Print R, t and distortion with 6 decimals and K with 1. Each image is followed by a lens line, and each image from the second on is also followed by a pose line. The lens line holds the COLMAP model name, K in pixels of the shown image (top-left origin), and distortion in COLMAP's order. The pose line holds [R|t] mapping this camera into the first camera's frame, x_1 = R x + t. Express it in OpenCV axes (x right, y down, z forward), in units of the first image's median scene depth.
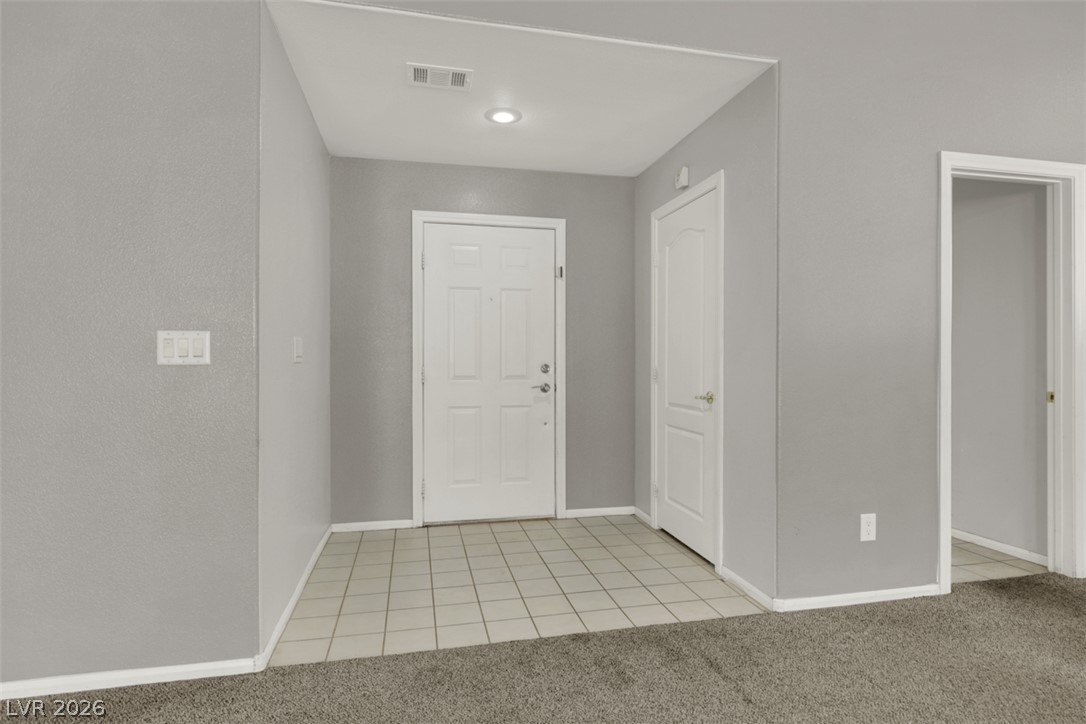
lens RADIAL K [[585.8, 0, 546.0], [0, 585.8, 363.8], [0, 0, 1]] dist [0.000943, 0.000243]
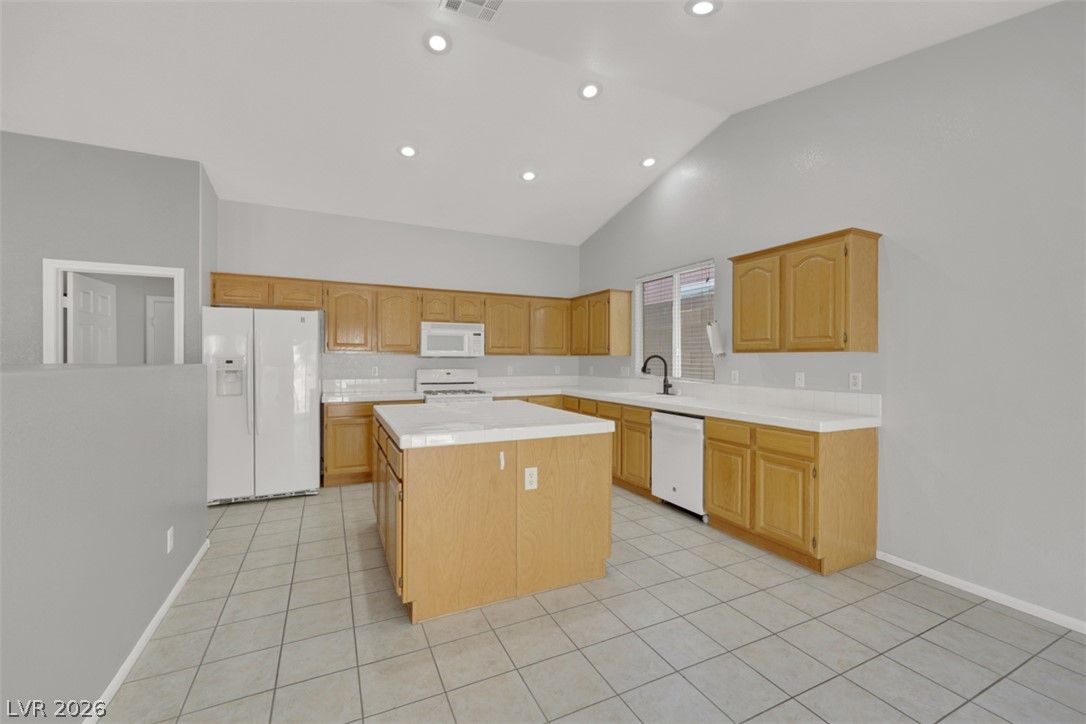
lens RADIAL K [[442.5, 0, 530.1], [0, 442.5, 359.6], [0, 0, 1]] dist [0.000412, 0.000094]
pose [[0.975290, 0.003170, 0.220904, 1.239604], [-0.000644, 0.999934, -0.011506, -0.040446], [-0.220926, 0.011080, 0.975228, -0.399979]]
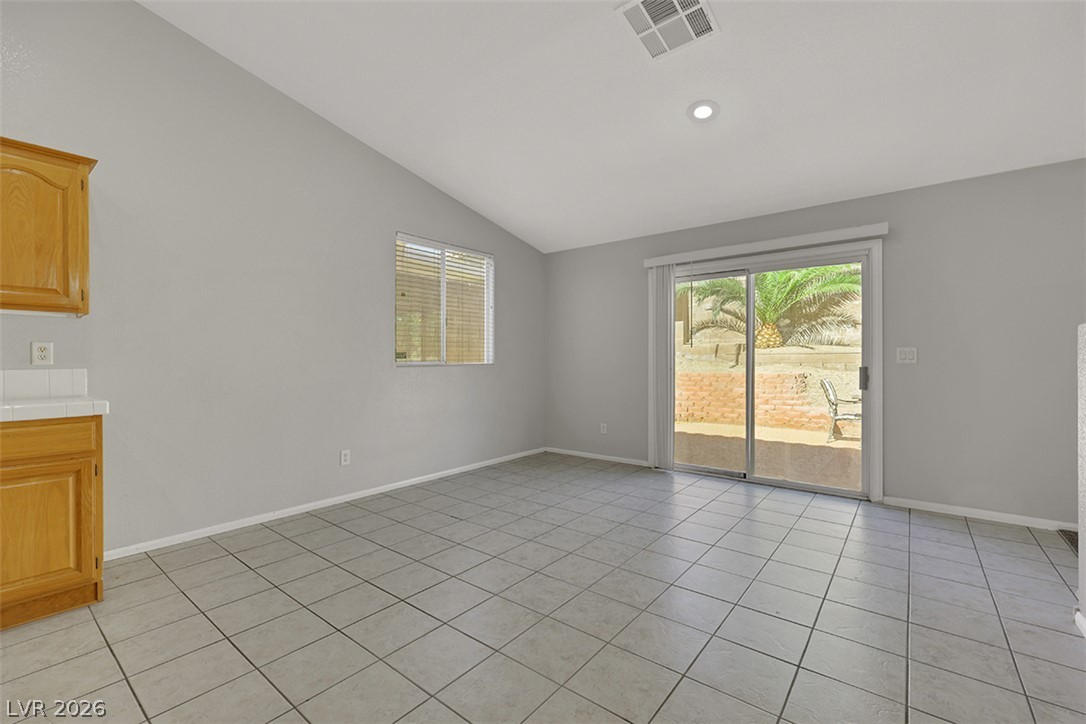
lens RADIAL K [[460.7, 0, 541.3], [0, 460.7, 361.4], [0, 0, 1]] dist [-0.000922, 0.000022]
pose [[-0.627534, 0.002248, 0.778586, 1.080226], [0.012062, 0.999904, 0.006835, 0.001723], [-0.778496, 0.013680, -0.627501, 0.092798]]
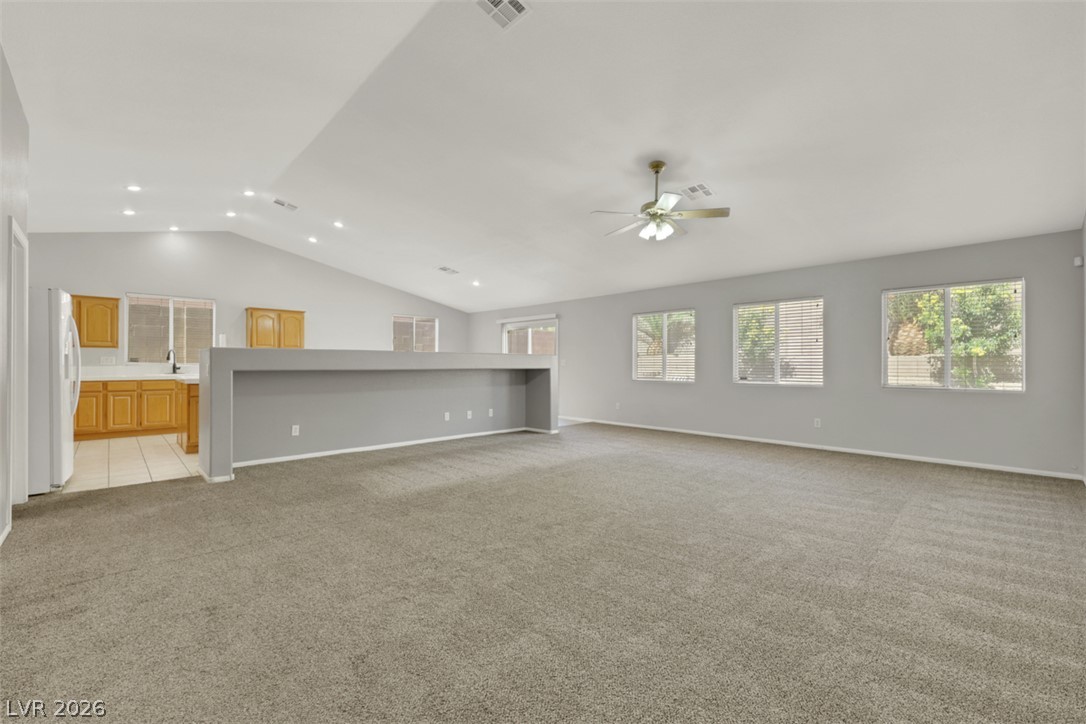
lens RADIAL K [[463.6, 0, 518.7], [0, 463.6, 362.4], [0, 0, 1]] dist [-0.001360, -0.000152]
pose [[-0.463963, 0.000424, 0.885854, -0.611950], [0.008275, 0.999958, 0.003856, -0.005714], [-0.885816, 0.009119, -0.463947, 0.289671]]
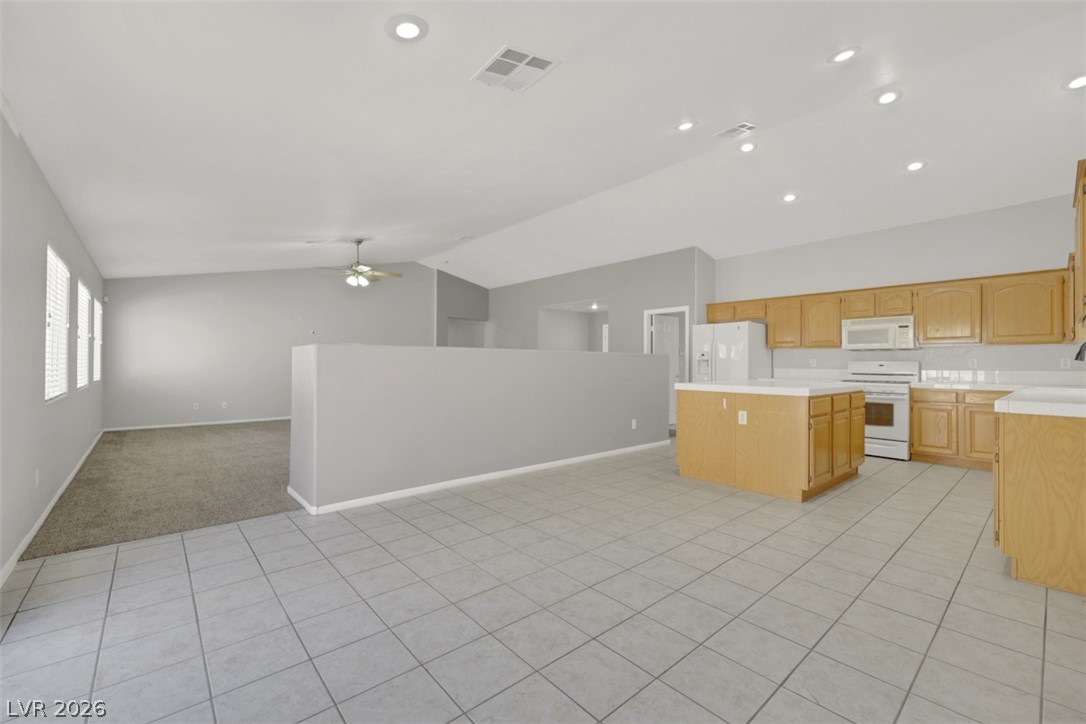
lens RADIAL K [[437.4, 0, 571.1], [0, 437.4, 362.2], [0, 0, 1]] dist [-0.002349, 0.000110]
pose [[0.527530, -0.000831, -0.849536, 2.005120], [-0.013453, 0.999866, -0.009332, 0.006031], [0.849430, 0.016352, 0.527449, -0.650574]]
